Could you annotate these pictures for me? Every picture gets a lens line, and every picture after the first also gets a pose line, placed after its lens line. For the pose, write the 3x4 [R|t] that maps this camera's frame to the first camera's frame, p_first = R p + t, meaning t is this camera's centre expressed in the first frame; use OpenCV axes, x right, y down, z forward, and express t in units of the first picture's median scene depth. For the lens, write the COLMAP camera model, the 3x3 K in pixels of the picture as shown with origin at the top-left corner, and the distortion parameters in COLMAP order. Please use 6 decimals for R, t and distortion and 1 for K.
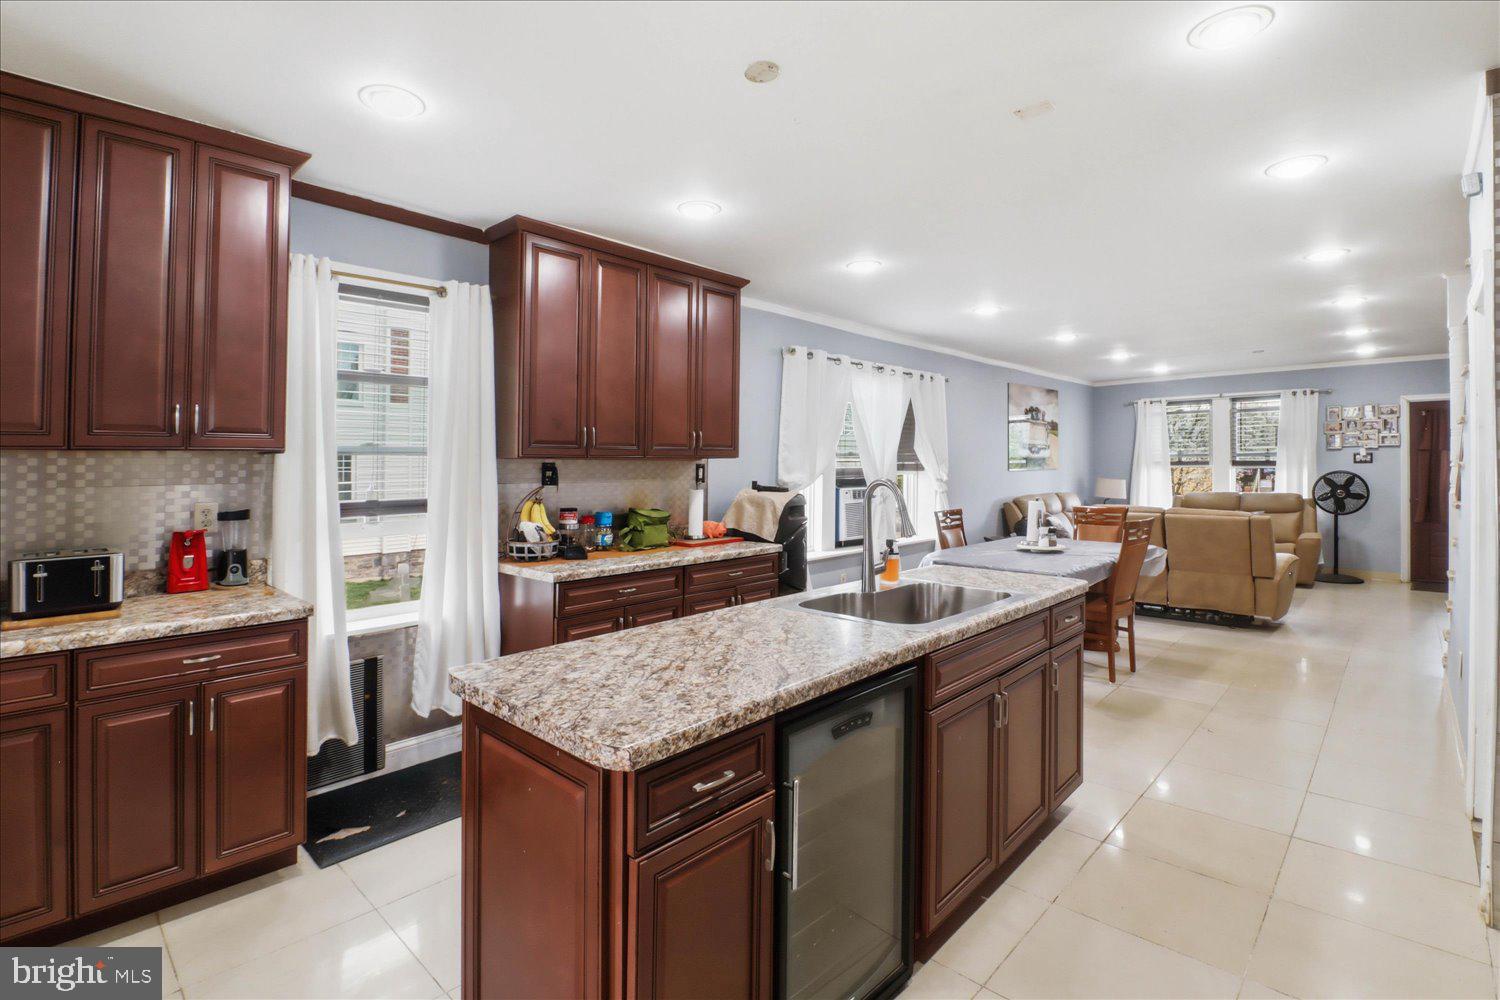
lens RADIAL K [[700.7, 0, 706.3], [0, 700.7, 465.7], [0, 0, 1]] dist [-0.007714, -0.007492]
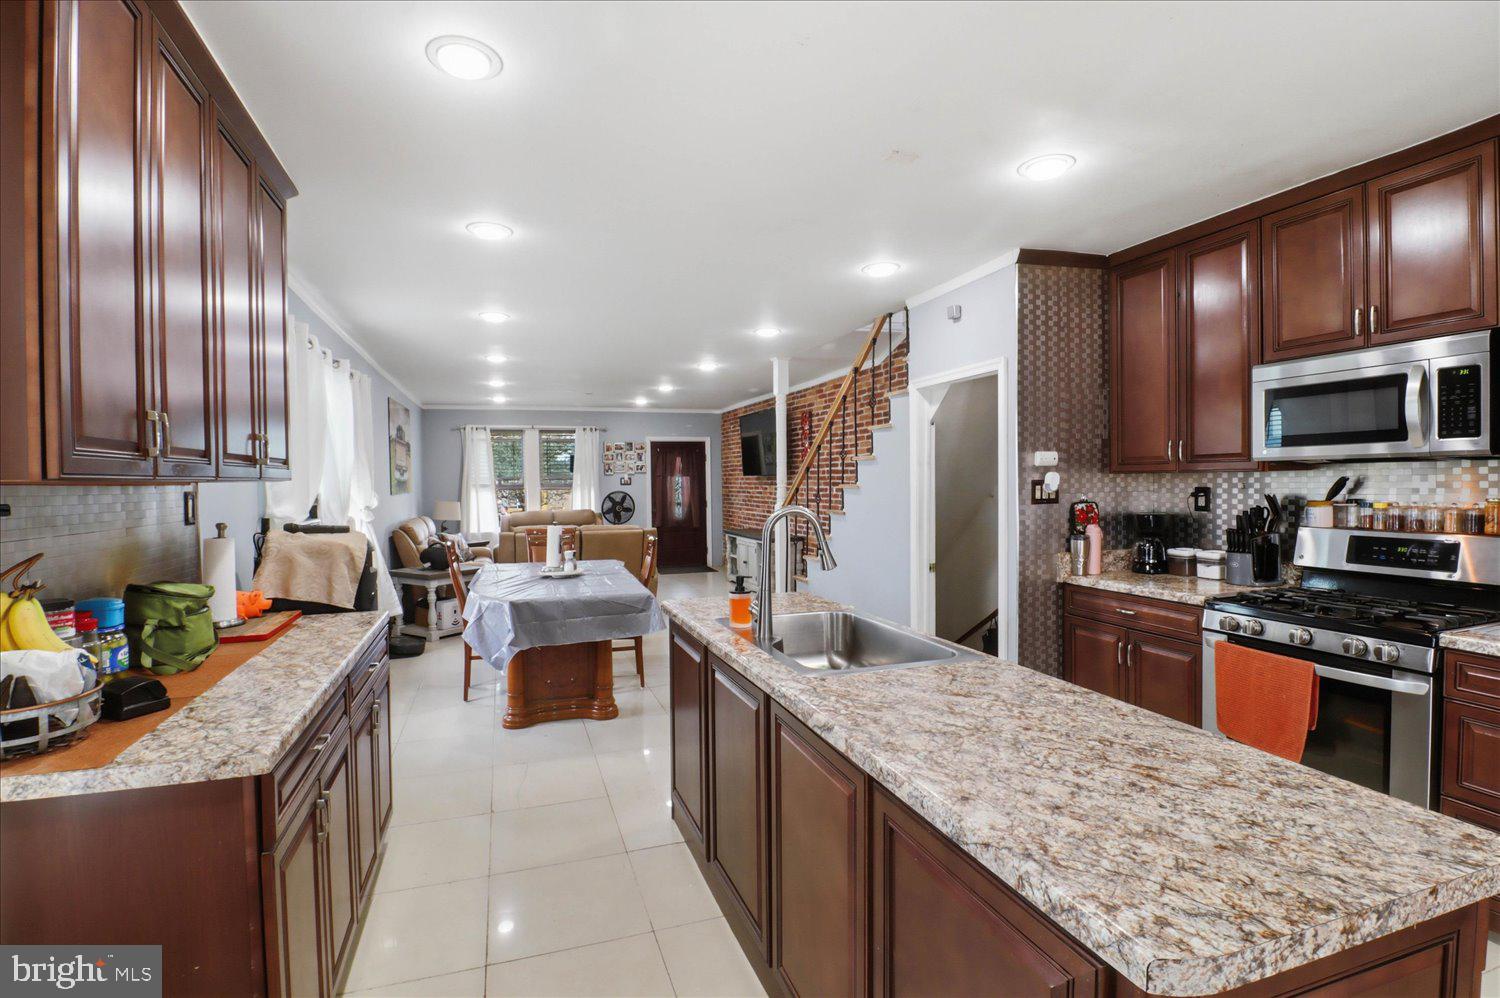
lens RADIAL K [[700.7, 0, 740.5], [0, 700.7, 503.9], [0, 0, 1]] dist [-0.007714, -0.007492]
pose [[0.451961, -0.027506, 0.891614, -0.240579], [0.007537, 0.999607, 0.027017, -0.003395], [-0.892006, -0.005491, 0.451990, 0.287202]]
